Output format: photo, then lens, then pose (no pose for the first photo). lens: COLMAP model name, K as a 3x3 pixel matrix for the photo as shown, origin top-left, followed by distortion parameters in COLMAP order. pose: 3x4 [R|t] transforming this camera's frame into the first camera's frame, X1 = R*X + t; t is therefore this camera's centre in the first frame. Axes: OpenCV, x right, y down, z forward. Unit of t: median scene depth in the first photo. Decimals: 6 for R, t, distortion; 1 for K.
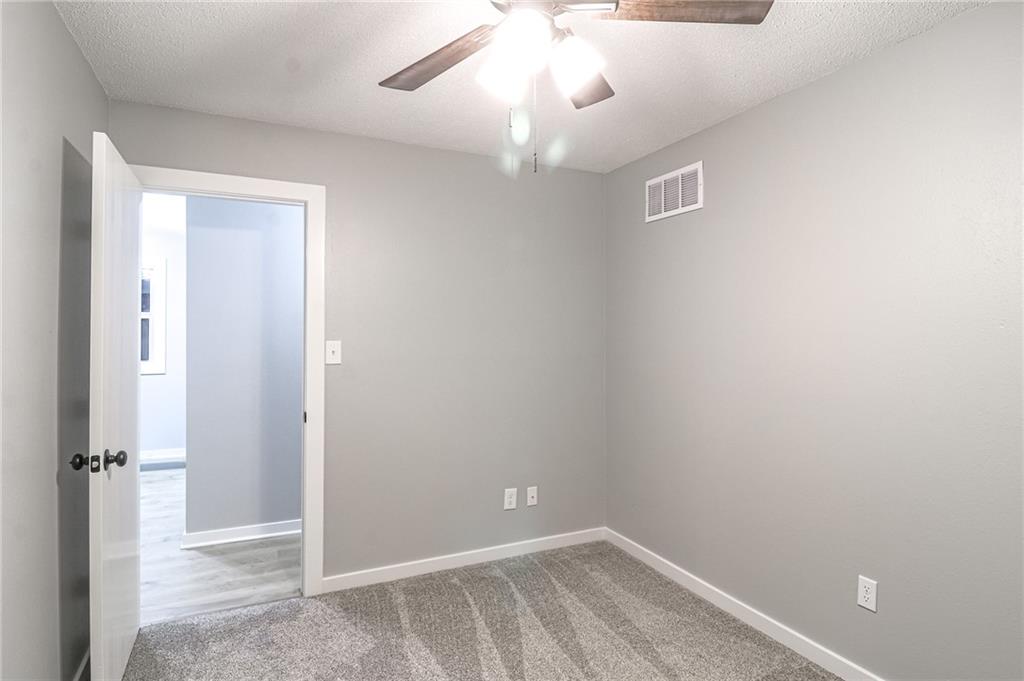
lens RADIAL K [[527.7, 0, 521.3], [0, 527.7, 323.3], [0, 0, 1]] dist [0.001606, -0.015622]
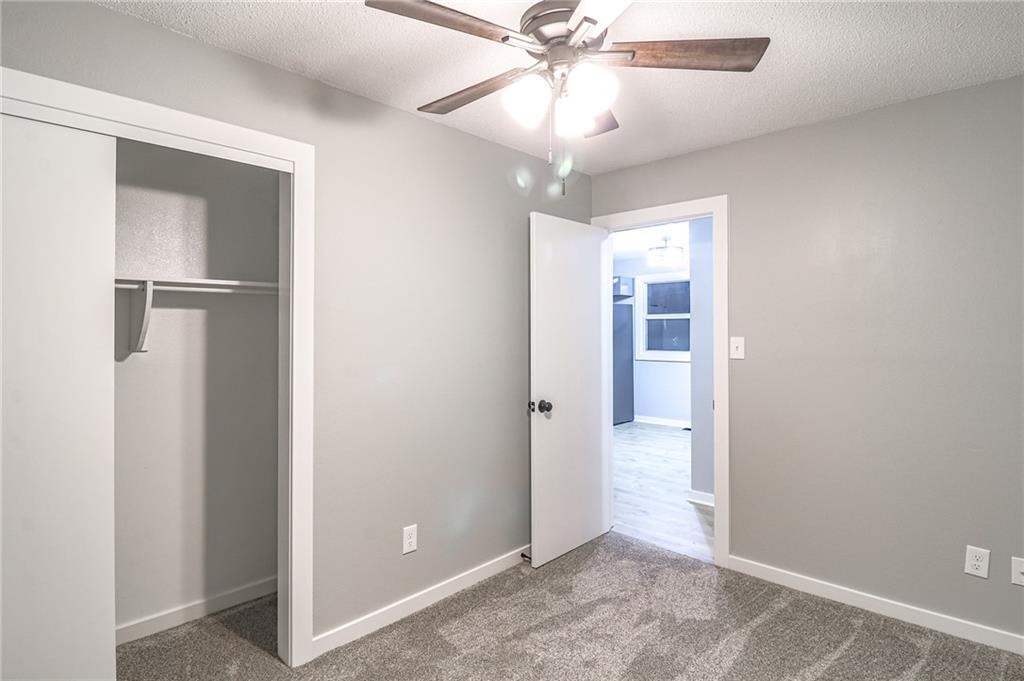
lens RADIAL K [[527.7, 0, 521.3], [0, 527.7, 323.3], [0, 0, 1]] dist [0.001606, -0.015622]
pose [[0.371932, -0.014017, -0.928154, 0.483861], [0.019990, 0.999775, -0.007088, 0.004159], [0.928045, -0.015917, 0.372128, 0.204372]]
